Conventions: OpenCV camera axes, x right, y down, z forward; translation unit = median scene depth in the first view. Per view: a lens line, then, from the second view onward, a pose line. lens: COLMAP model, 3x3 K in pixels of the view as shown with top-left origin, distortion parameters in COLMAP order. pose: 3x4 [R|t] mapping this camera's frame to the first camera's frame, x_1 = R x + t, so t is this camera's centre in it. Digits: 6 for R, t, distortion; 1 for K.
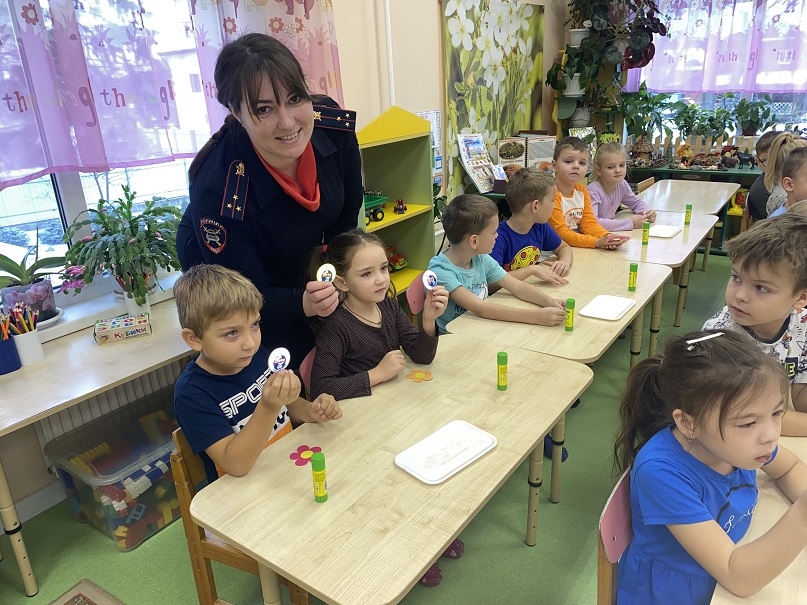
lens RADIAL K [[630.5, 0, 401.6], [0, 630.5, 304.2], [0, 0, 1]] dist [0.049953, 0.000984]
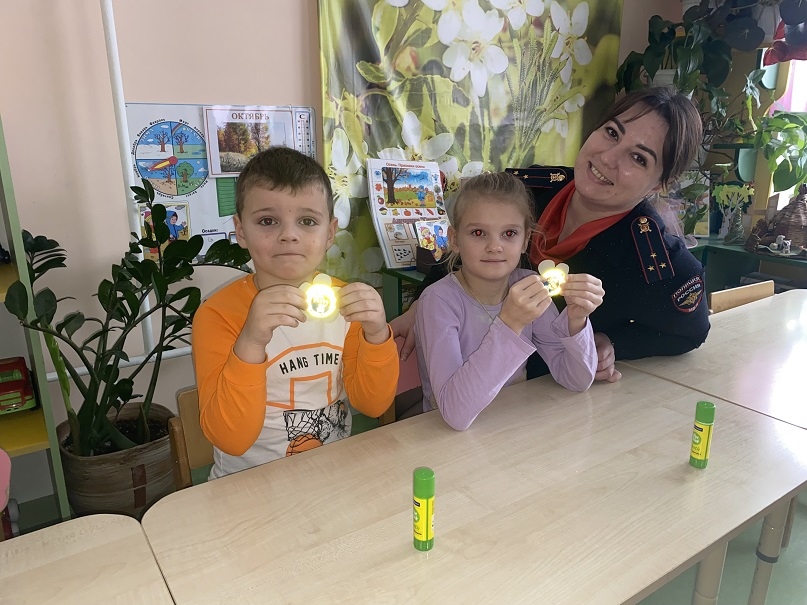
lens RADIAL K [[630.5, 0, 408.0], [0, 630.5, 297.6], [0, 0, 1]] dist [0.049953, 0.000984]
pose [[0.933484, 0.138693, -0.330714, 0.305639], [-0.162069, 0.985796, -0.044041, -0.126137], [0.319909, 0.094710, 0.942703, 0.488789]]
